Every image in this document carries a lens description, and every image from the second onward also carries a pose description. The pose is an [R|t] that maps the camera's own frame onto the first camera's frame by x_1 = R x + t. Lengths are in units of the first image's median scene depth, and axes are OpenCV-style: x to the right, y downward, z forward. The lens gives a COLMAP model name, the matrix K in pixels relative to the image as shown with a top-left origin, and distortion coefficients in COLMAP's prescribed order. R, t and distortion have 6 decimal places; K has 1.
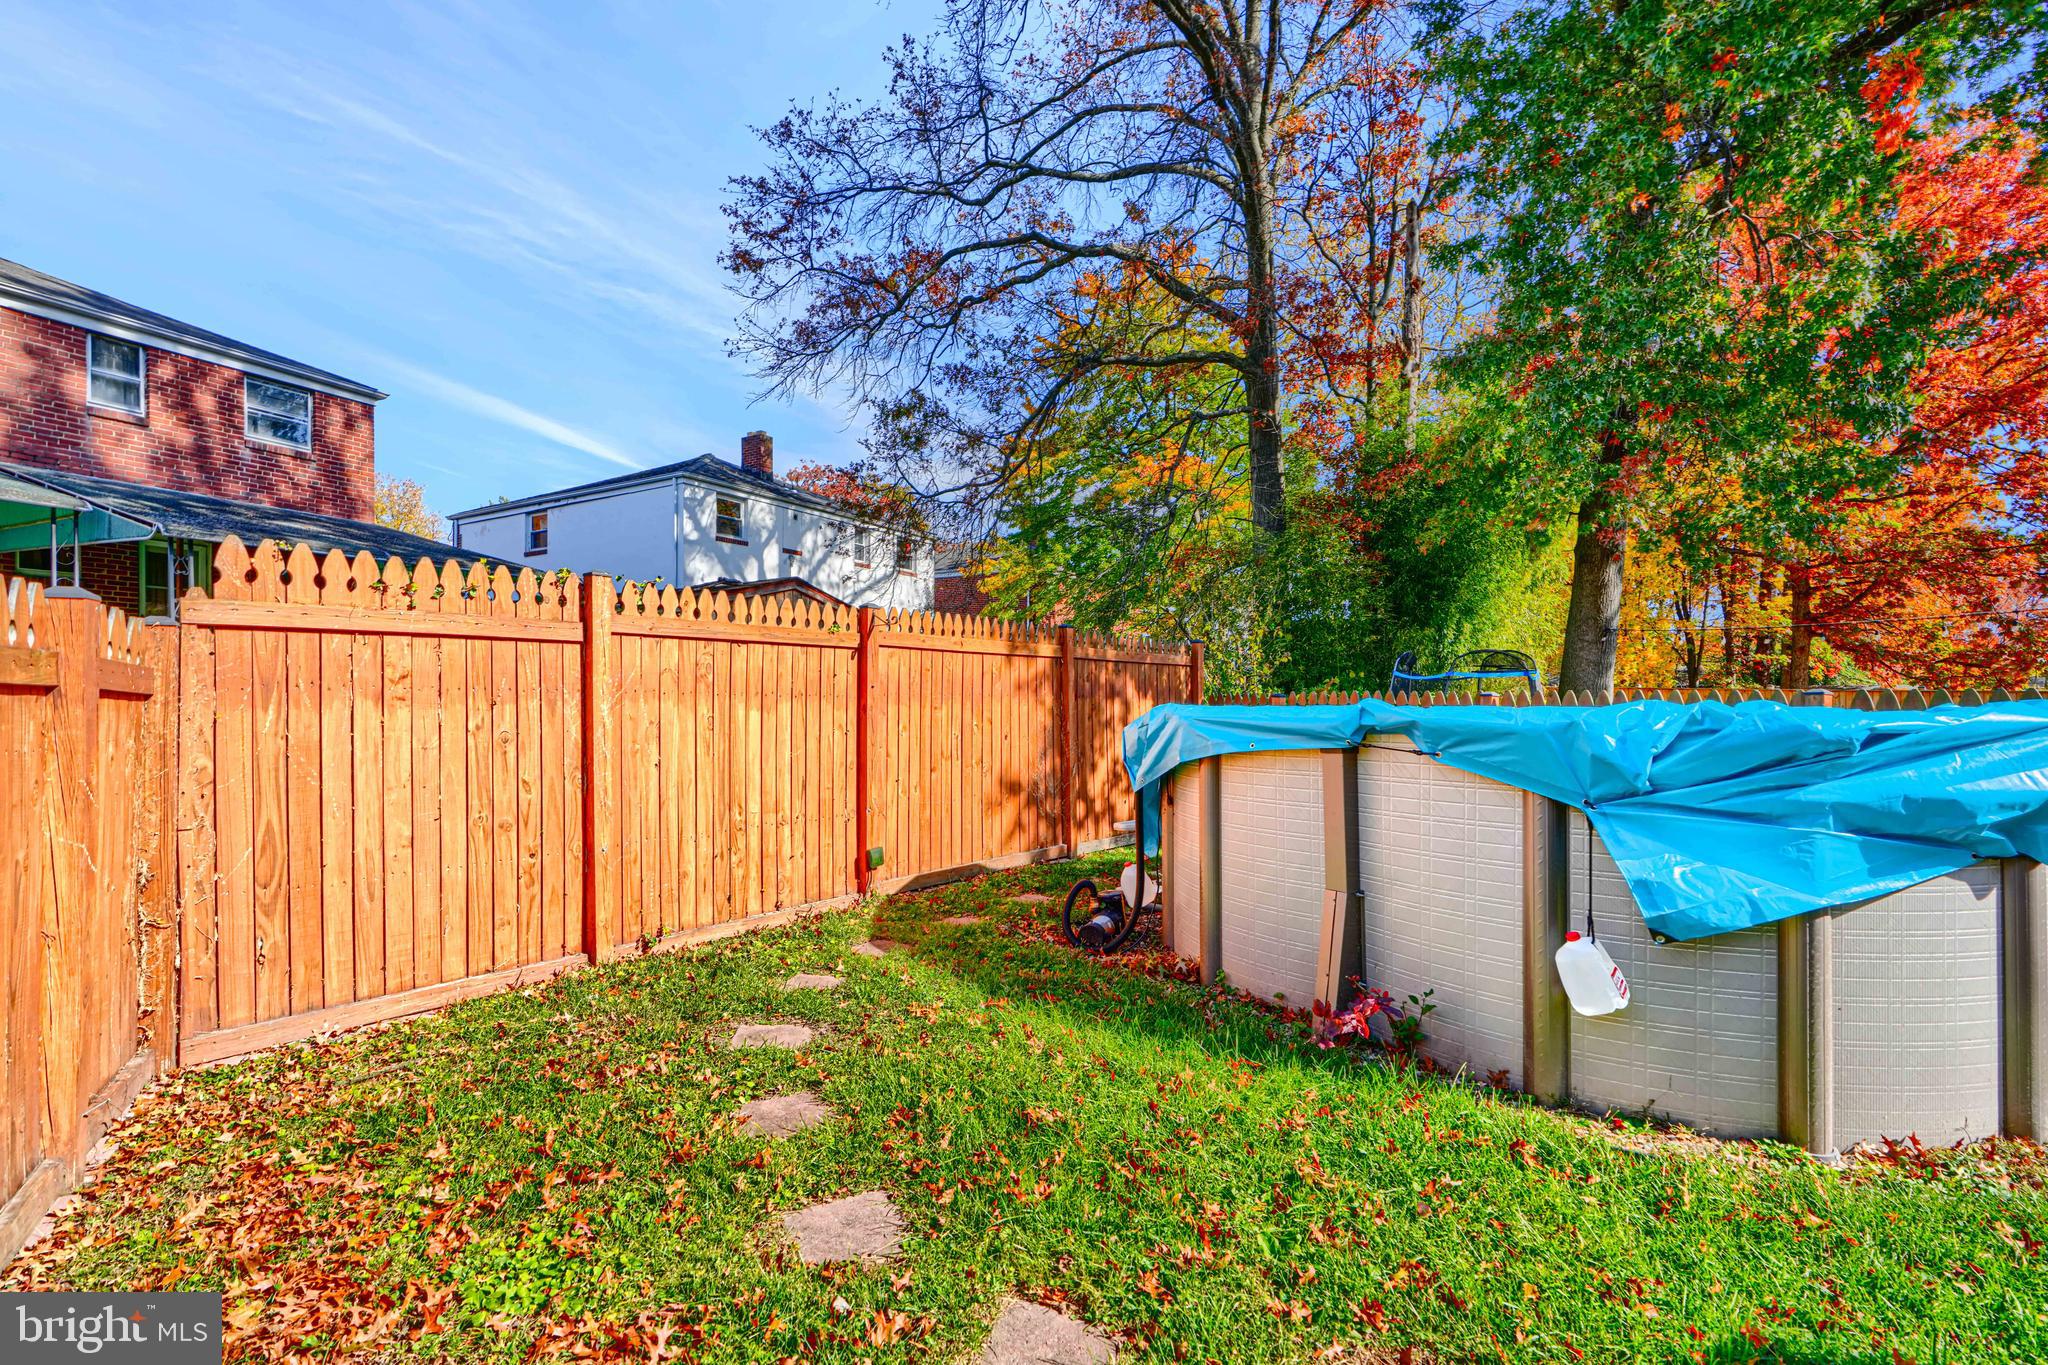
lens RADIAL K [[938.0, 0, 1013.1], [0, 938.0, 701.9], [0, 0, 1]] dist [0.000105, -0.000017]
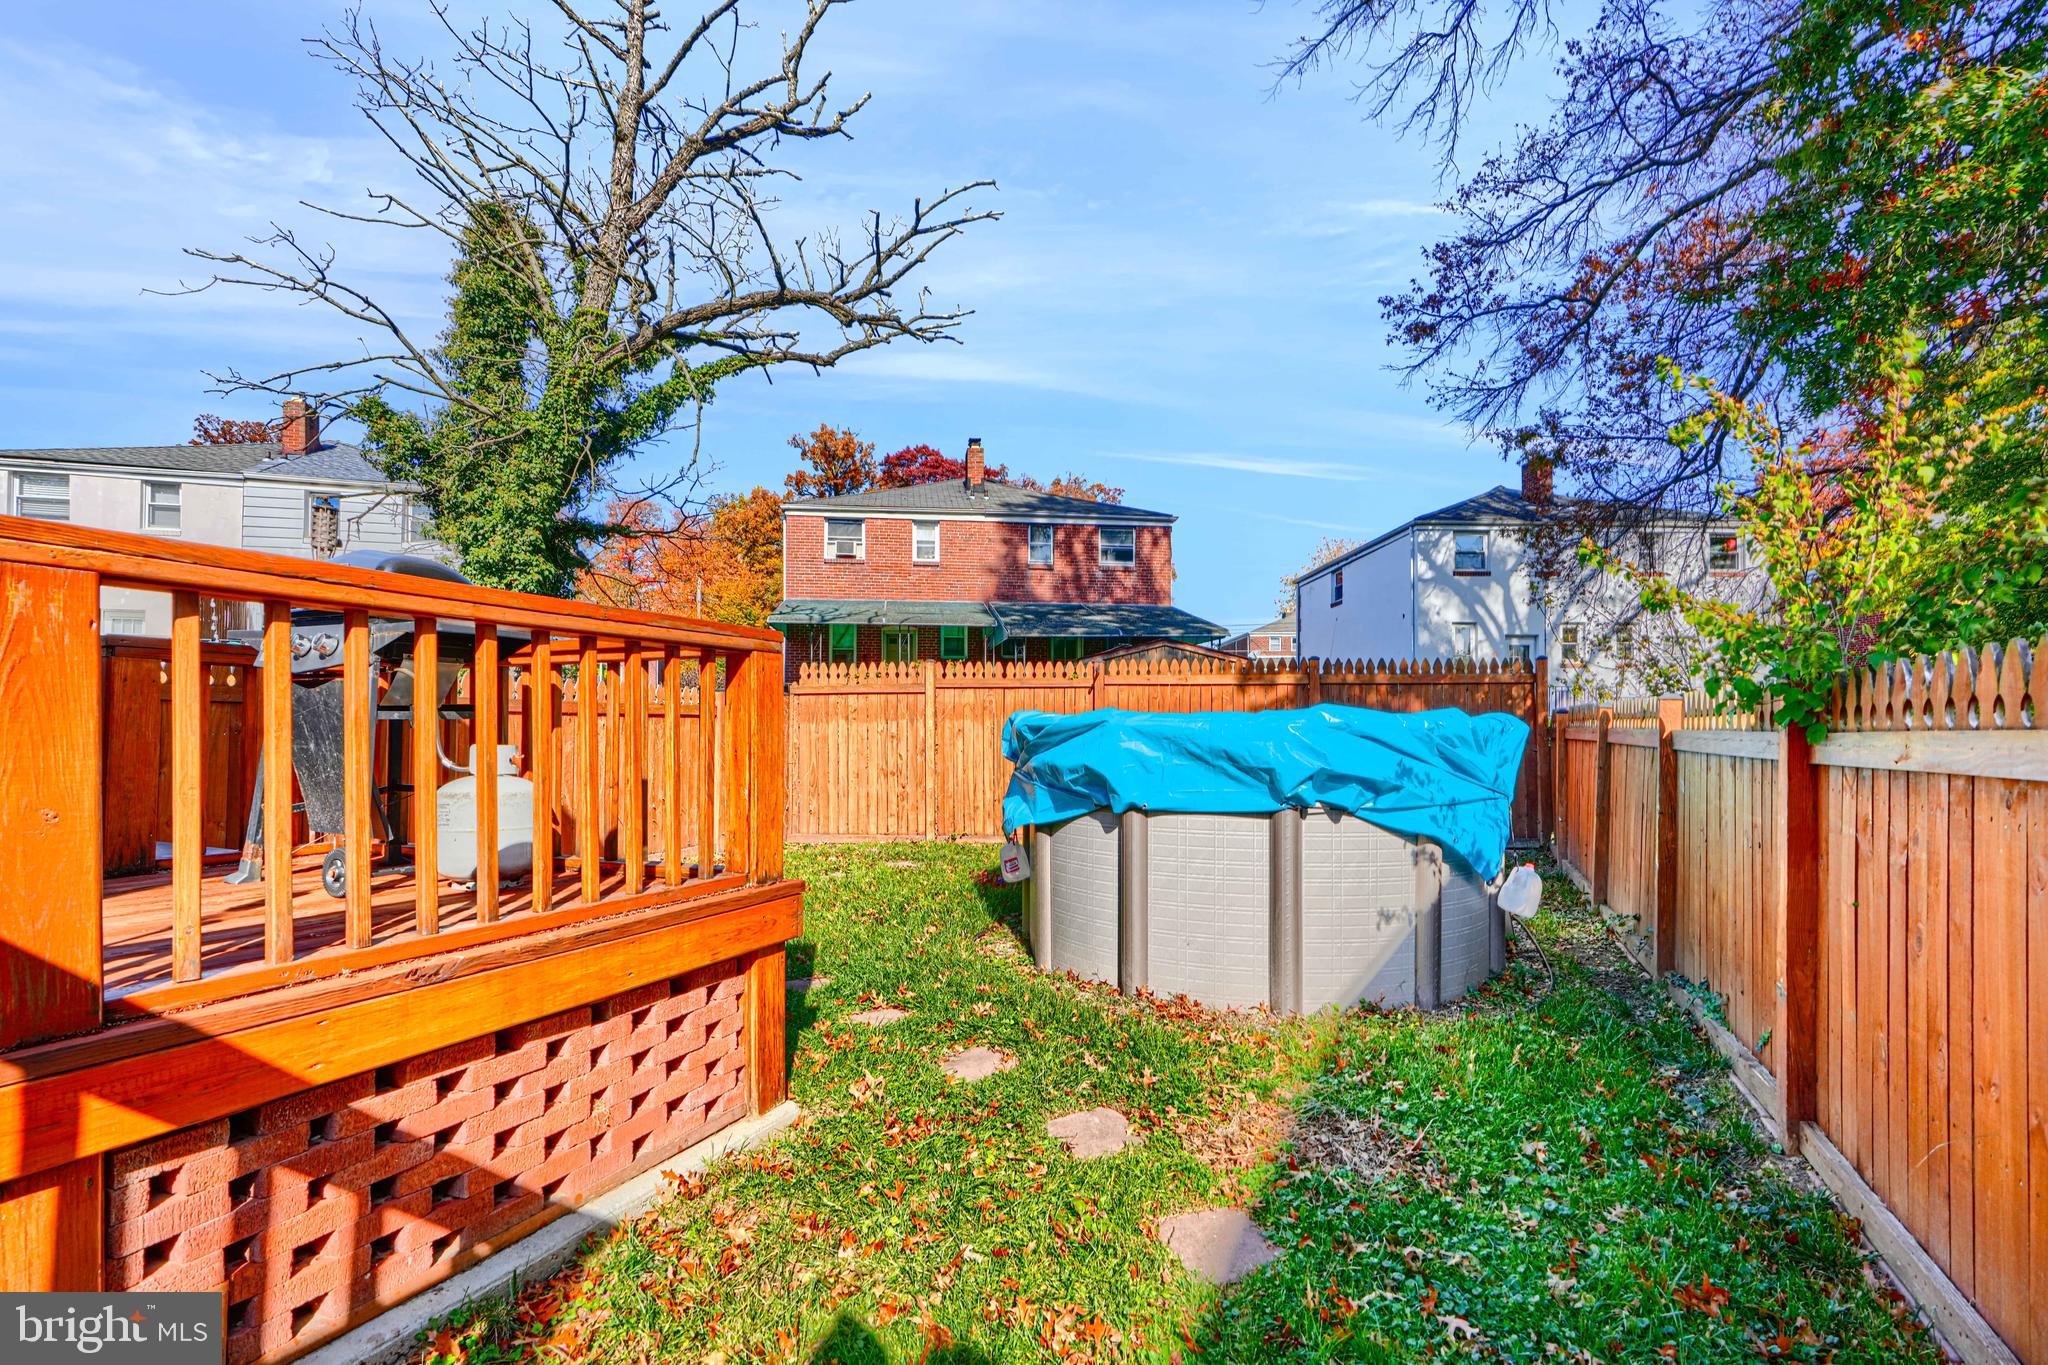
lens RADIAL K [[938.0, 0, 1040.0], [0, 938.0, 719.0], [0, 0, 1]] dist [0.000105, -0.000017]
pose [[0.560466, -0.011729, -0.828094, 0.471010], [0.003362, 0.999924, -0.011888, 0.007105], [0.828170, 0.003879, 0.560463, -0.002101]]
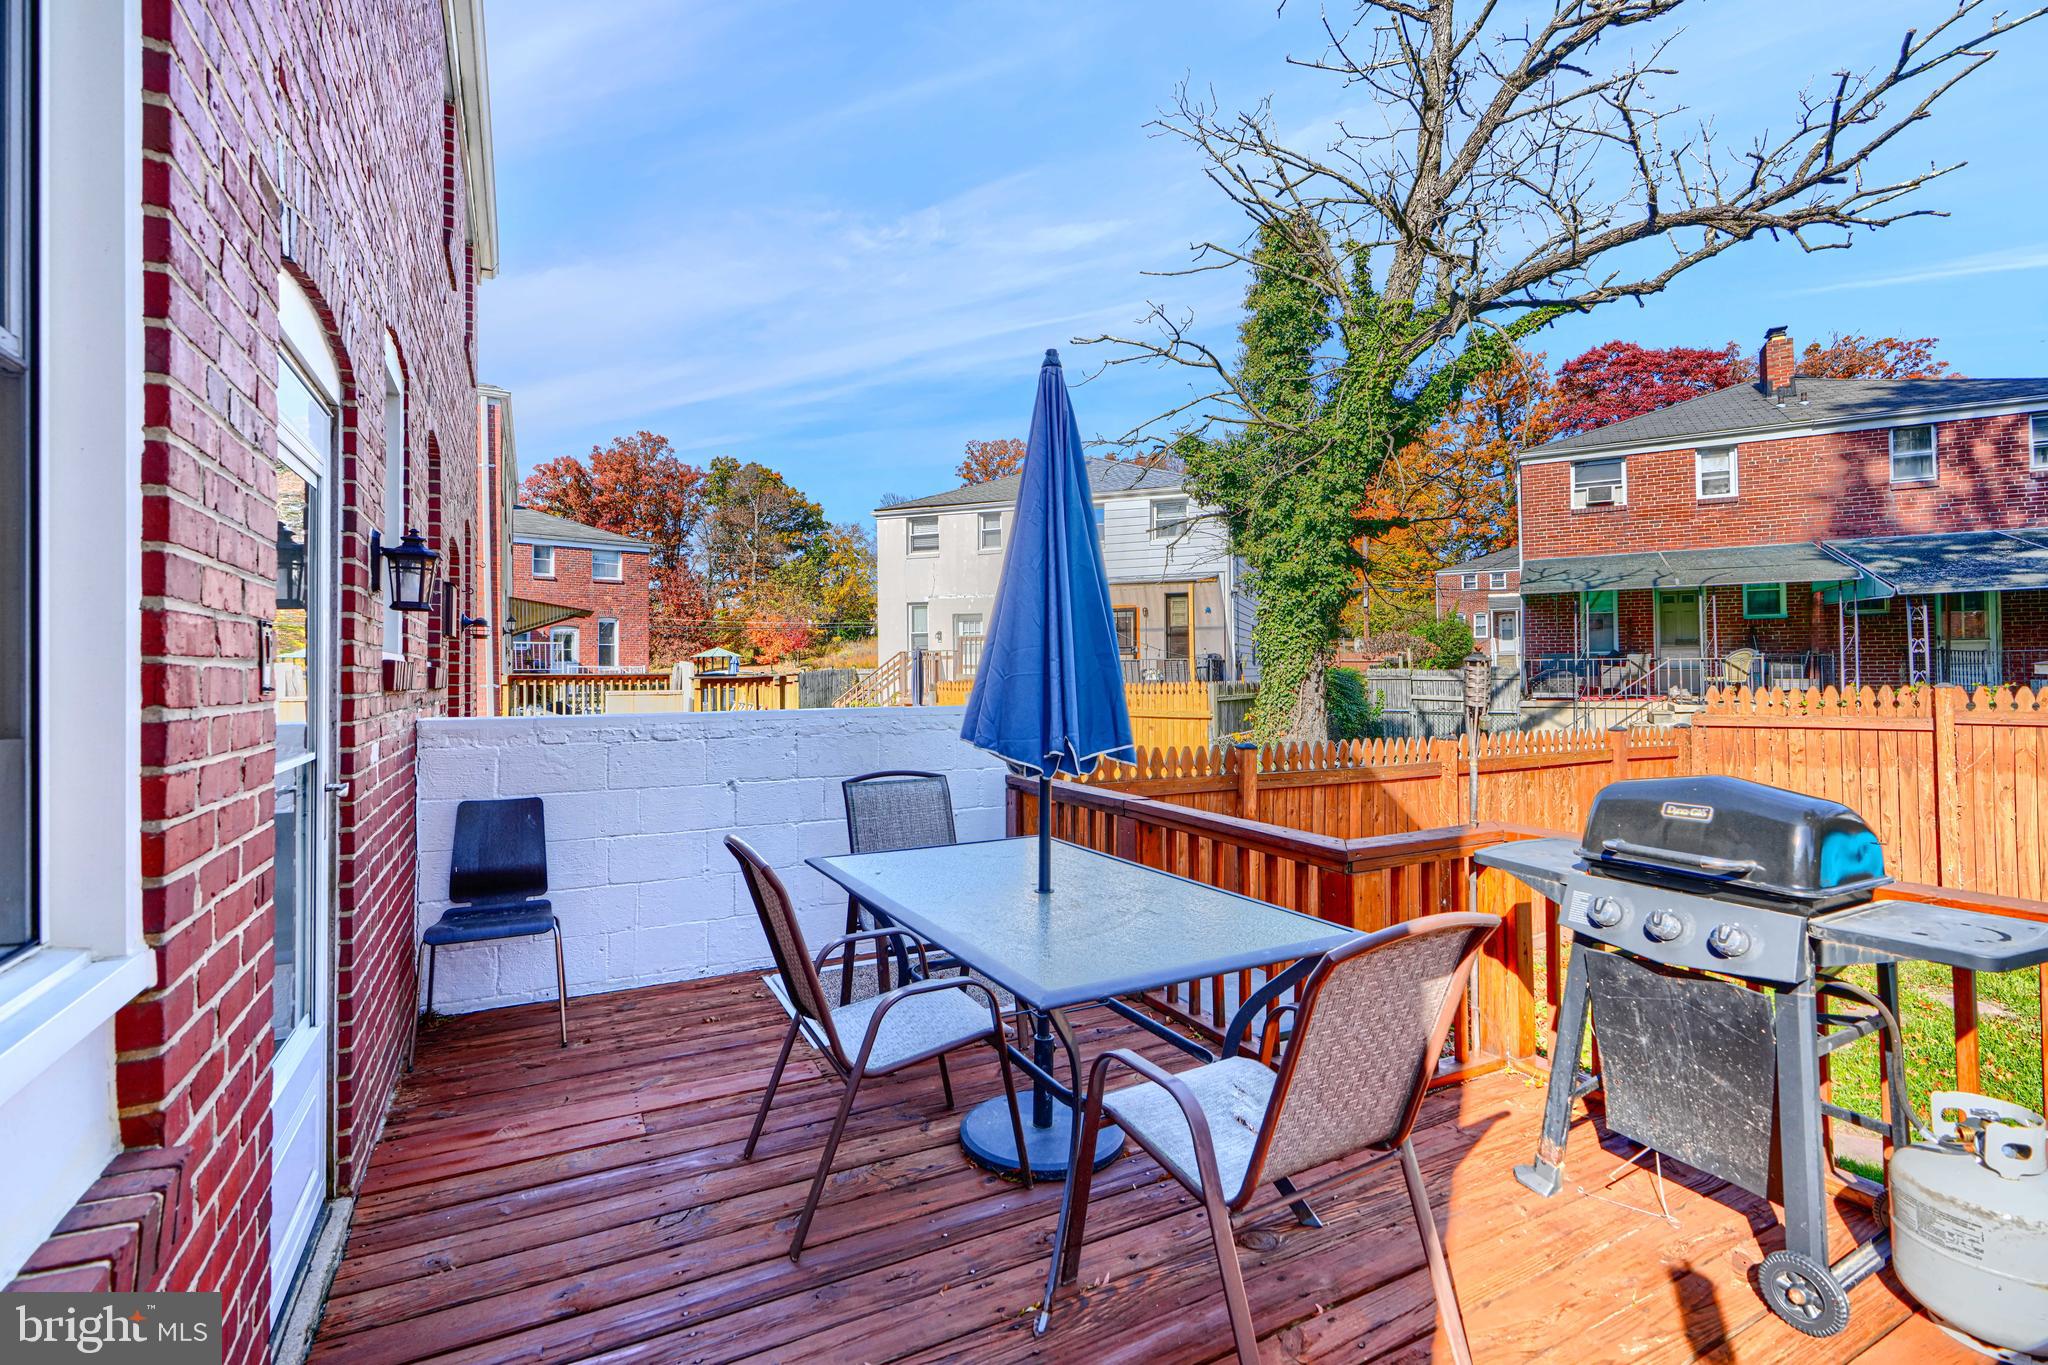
lens RADIAL K [[938.0, 0, 1028.7], [0, 938.0, 661.6], [0, 0, 1]] dist [0.000105, -0.000017]
pose [[-0.064029, -0.012485, -0.997870, 0.366633], [0.015752, 0.999785, -0.013520, -0.056189], [0.997824, -0.016584, -0.063819, -0.117341]]
